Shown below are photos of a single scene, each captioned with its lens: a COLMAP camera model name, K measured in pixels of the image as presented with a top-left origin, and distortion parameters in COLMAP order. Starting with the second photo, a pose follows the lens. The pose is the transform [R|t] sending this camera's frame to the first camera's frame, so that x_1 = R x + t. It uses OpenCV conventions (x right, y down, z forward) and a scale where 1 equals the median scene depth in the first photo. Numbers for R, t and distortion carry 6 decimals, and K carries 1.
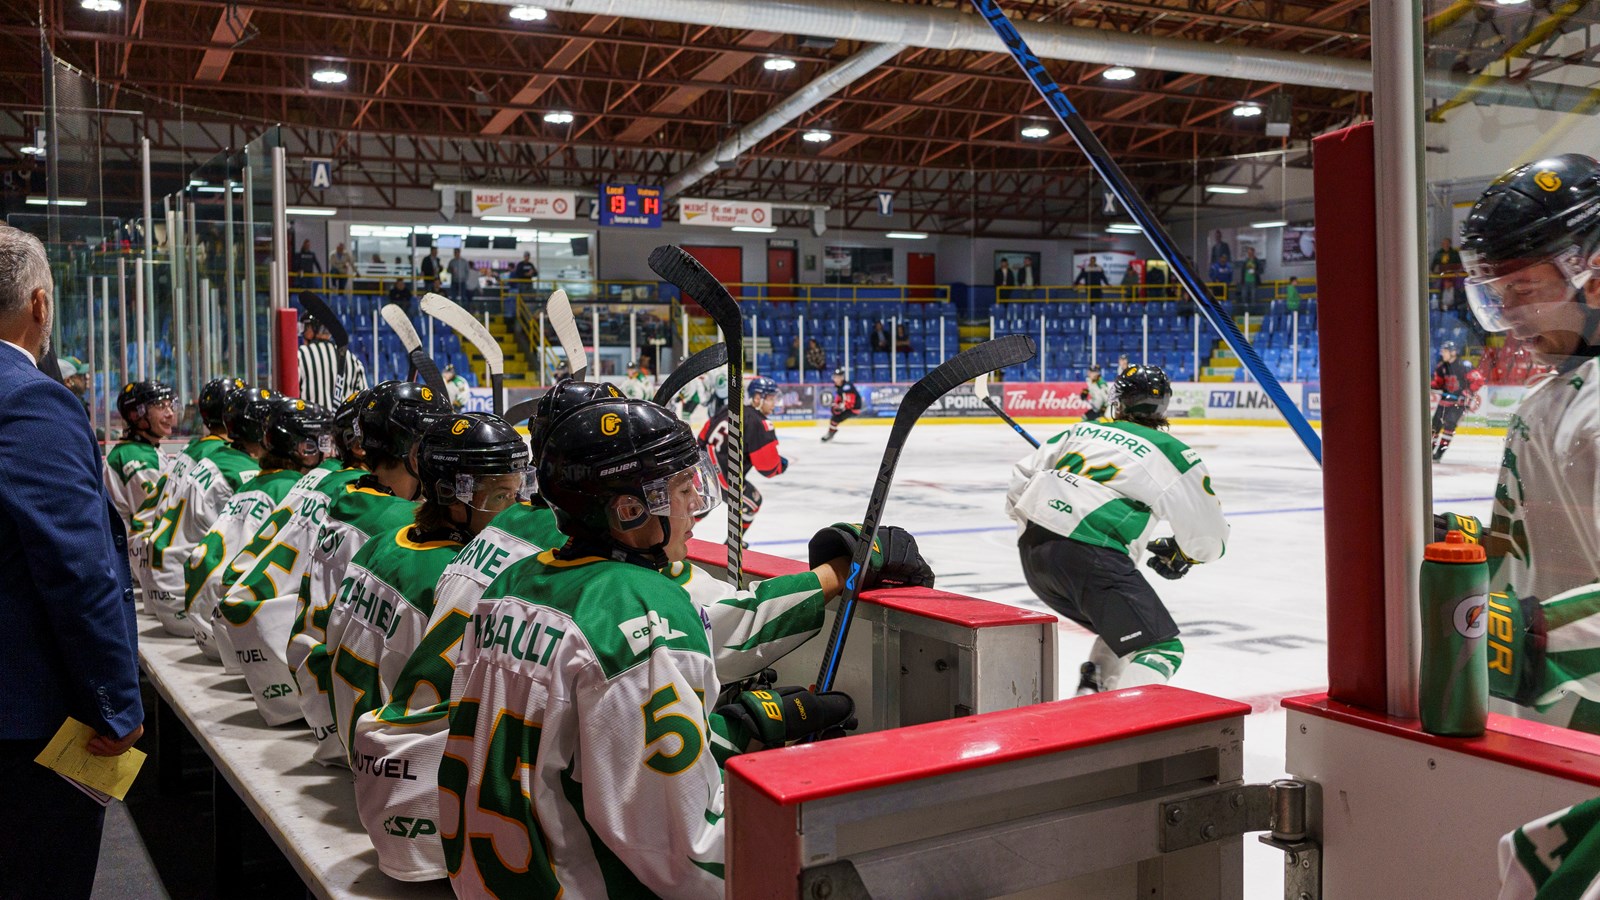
lens RADIAL K [[1631.8, 0, 805.0], [0, 1631.8, 459.5], [0, 0, 1]] dist [0.005264, 0.000000]
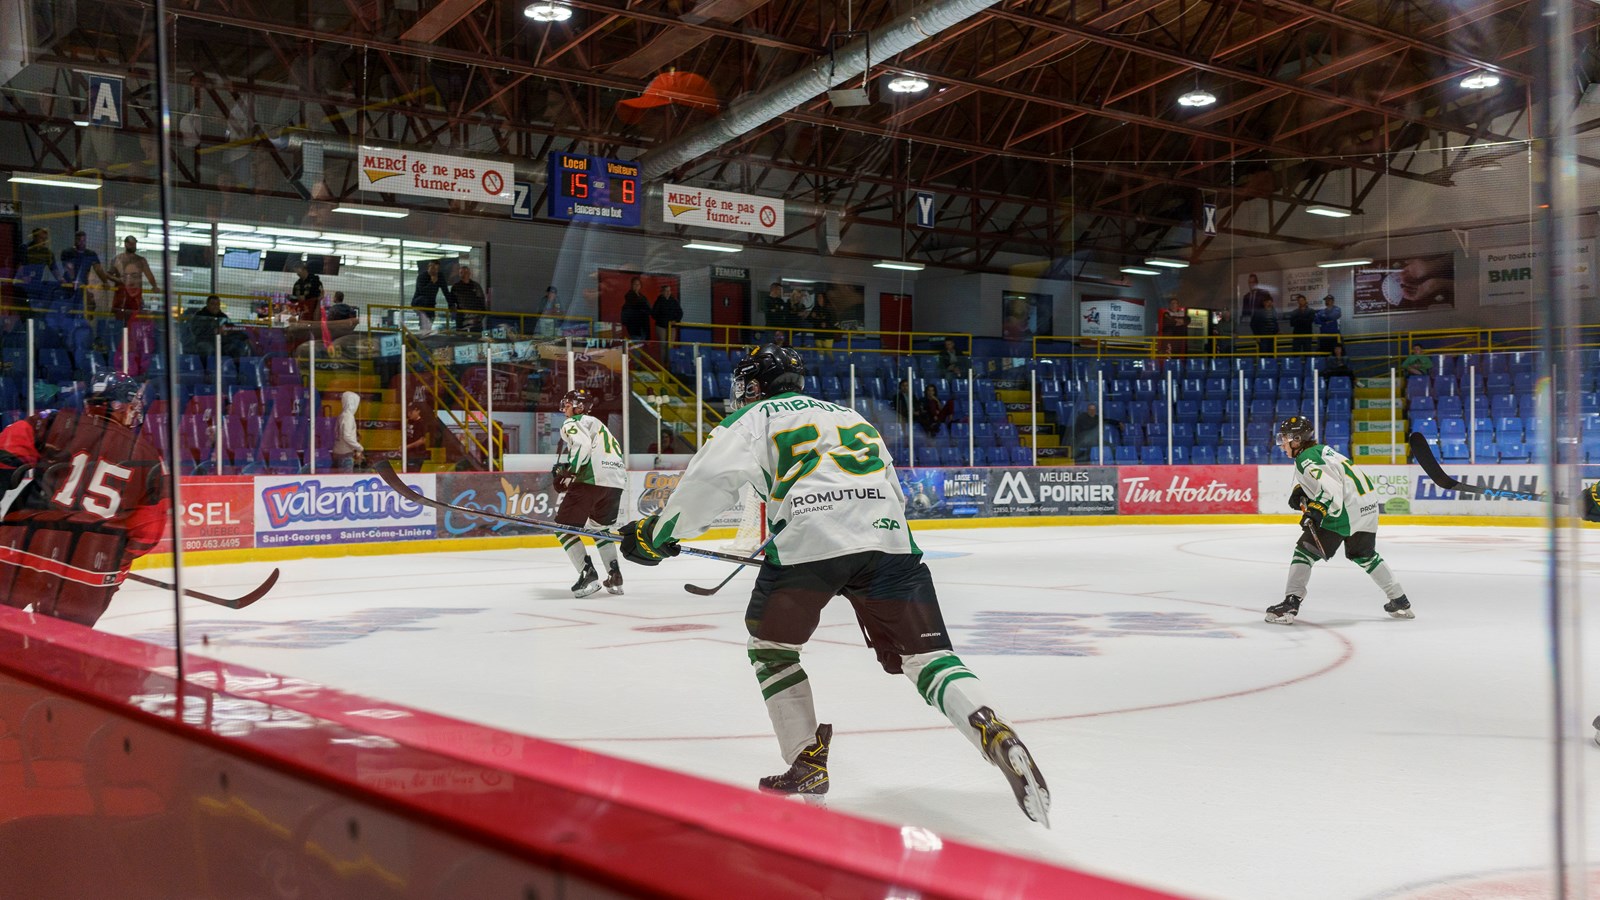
lens RADIAL K [[1631.8, 0, 796.2], [0, 1631.8, 444.7], [0, 0, 1]] dist [0.005264, 0.000000]
pose [[0.979048, 0.001179, 0.203627, -0.153925], [0.012128, 0.997870, -0.064089, -0.012953], [-0.203269, 0.065216, 0.976949, 0.350606]]
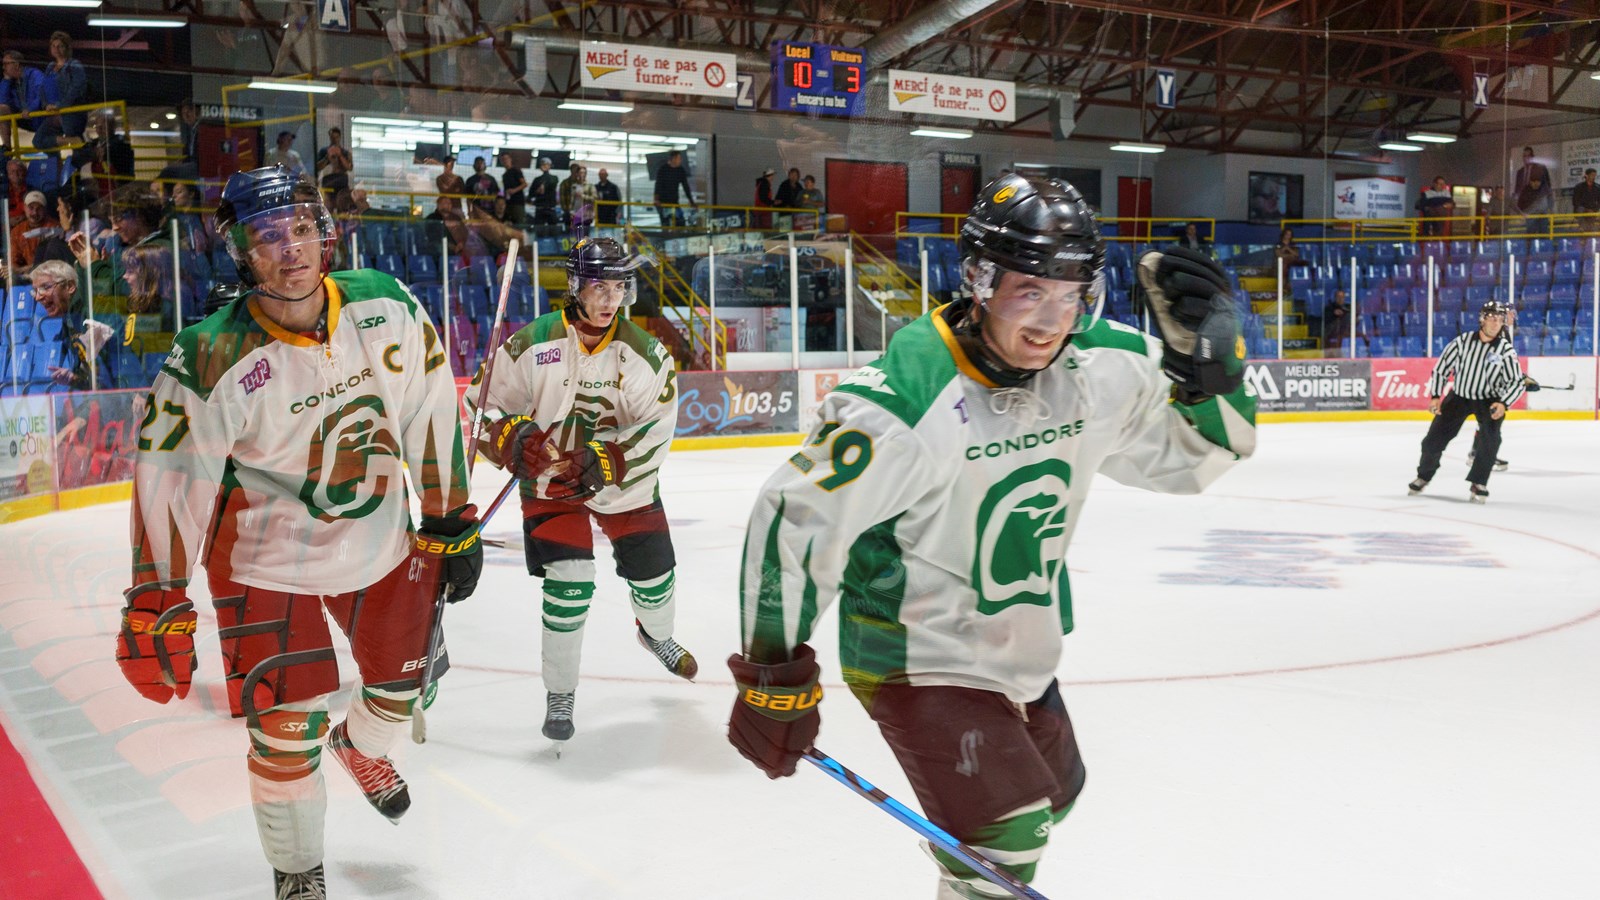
lens RADIAL K [[1631.8, 0, 799.9], [0, 1631.8, 453.3], [0, 0, 1]] dist [0.005264, 0.000000]
pose [[0.998057, -0.009955, 0.061506, -0.147973], [0.009247, 0.999888, 0.011782, -0.018796], [-0.061617, -0.011190, 0.998037, 0.361725]]
